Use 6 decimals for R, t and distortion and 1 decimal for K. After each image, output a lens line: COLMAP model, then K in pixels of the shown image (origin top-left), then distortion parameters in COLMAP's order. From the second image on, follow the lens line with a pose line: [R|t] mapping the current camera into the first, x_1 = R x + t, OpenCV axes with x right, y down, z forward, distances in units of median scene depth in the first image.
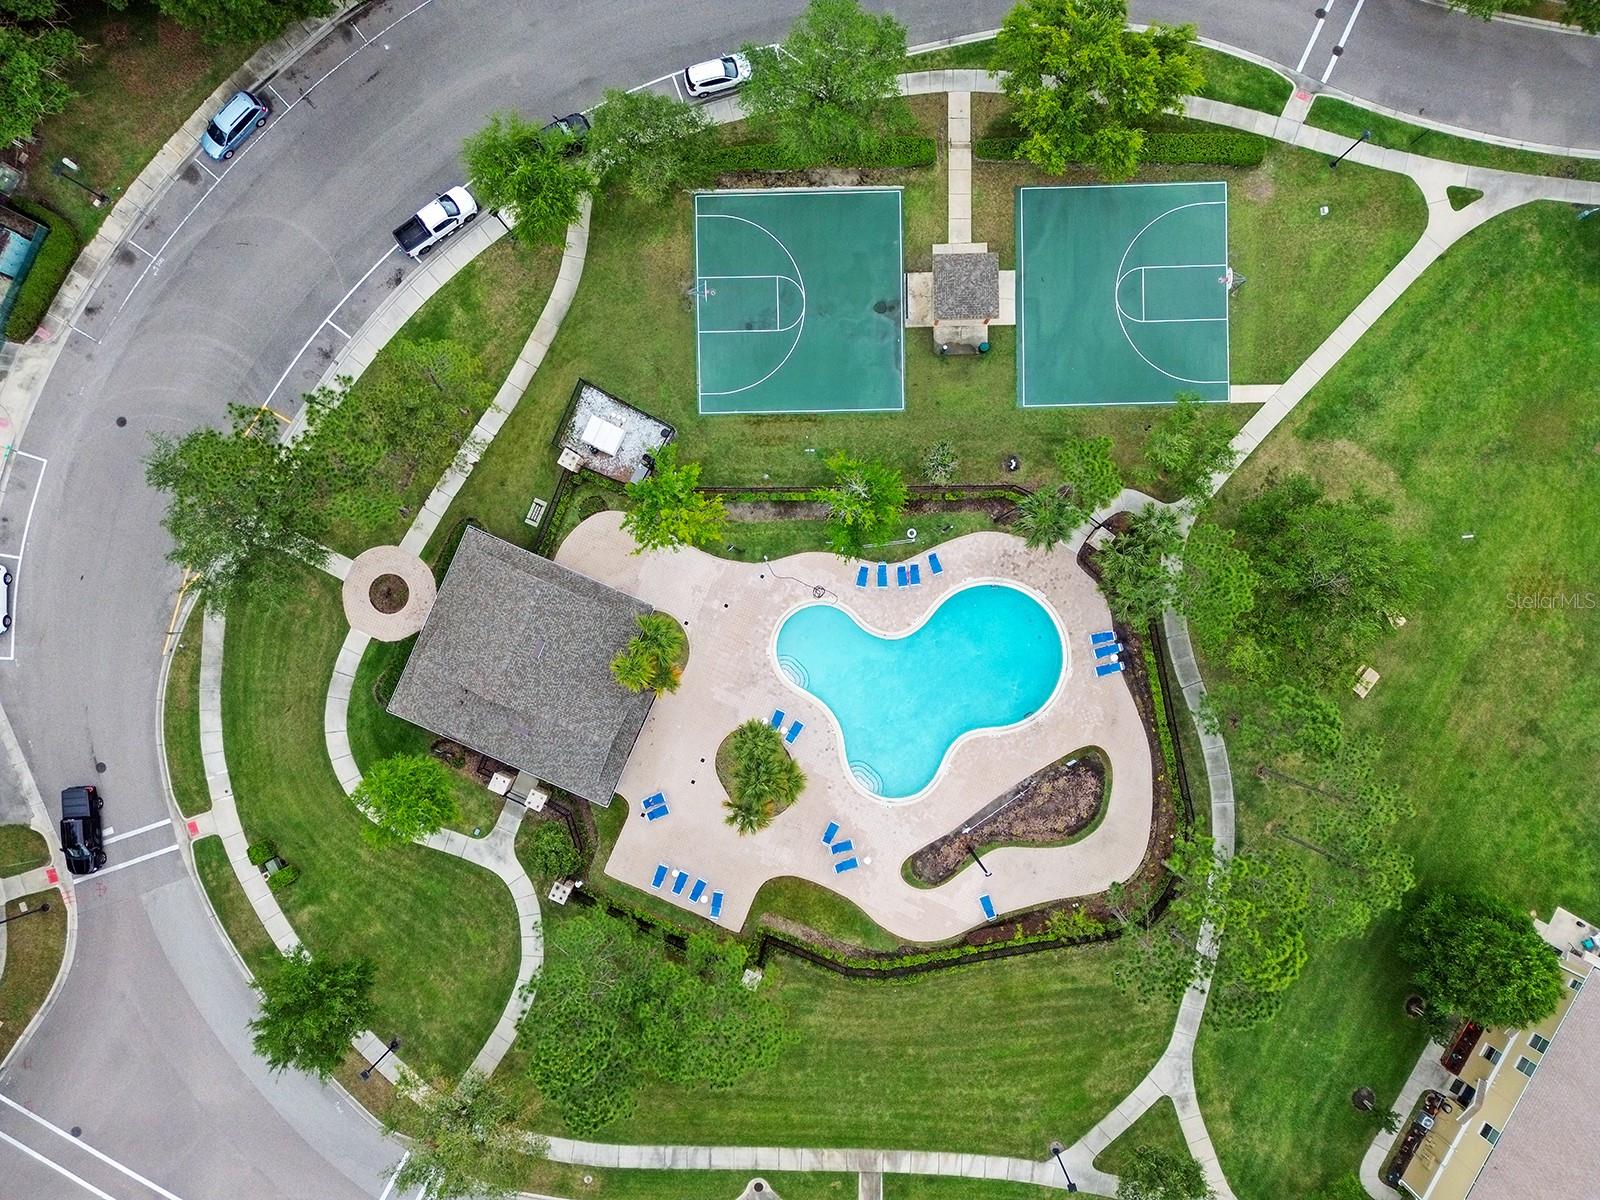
lens RADIAL K [[1103.8, 0, 800.0], [0, 1103.8, 600.0], [0, 0, 1]] dist [0.093027, -0.094935]
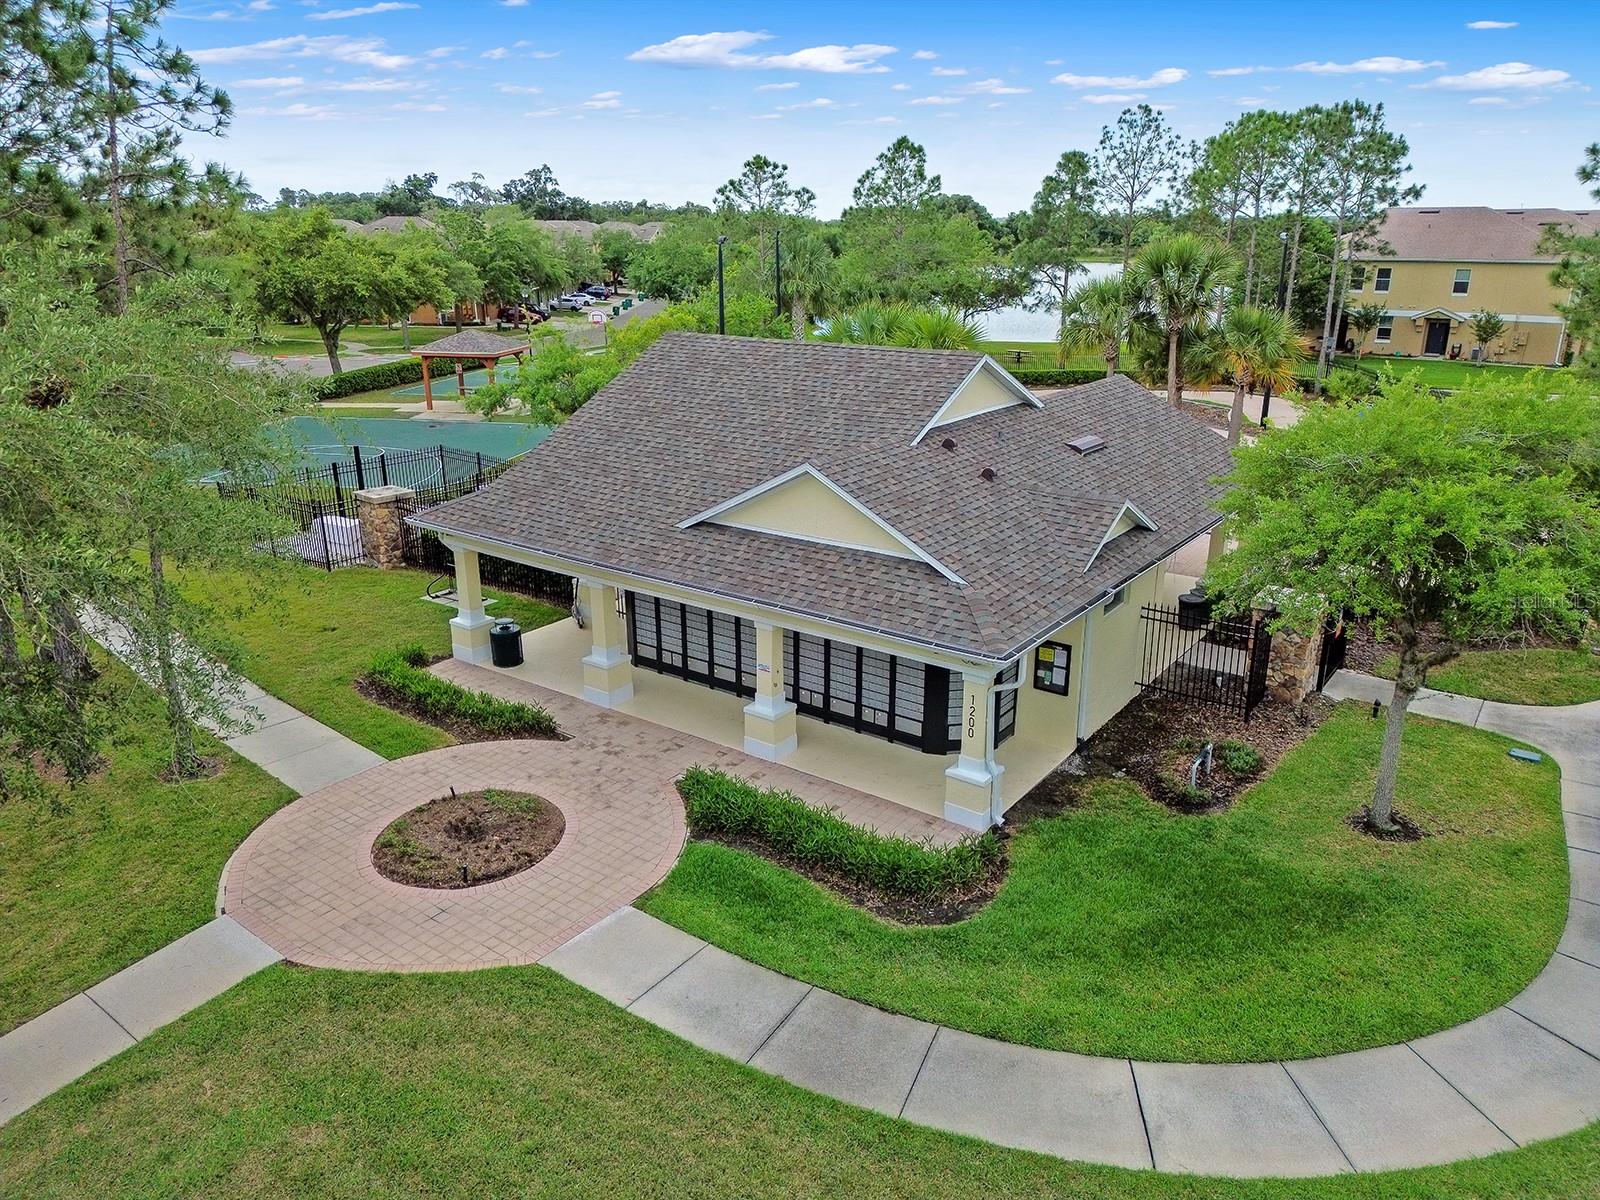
lens RADIAL K [[1120.4, 0, 800.0], [0, 1120.4, 600.0], [0, 0, 1]] dist [0.035883, -0.002139]
pose [[0.213525, -0.303674, 0.928541, -0.544651], [0.976886, 0.076154, -0.199737, 0.097946], [-0.010058, 0.949728, 0.312916, 0.886834]]
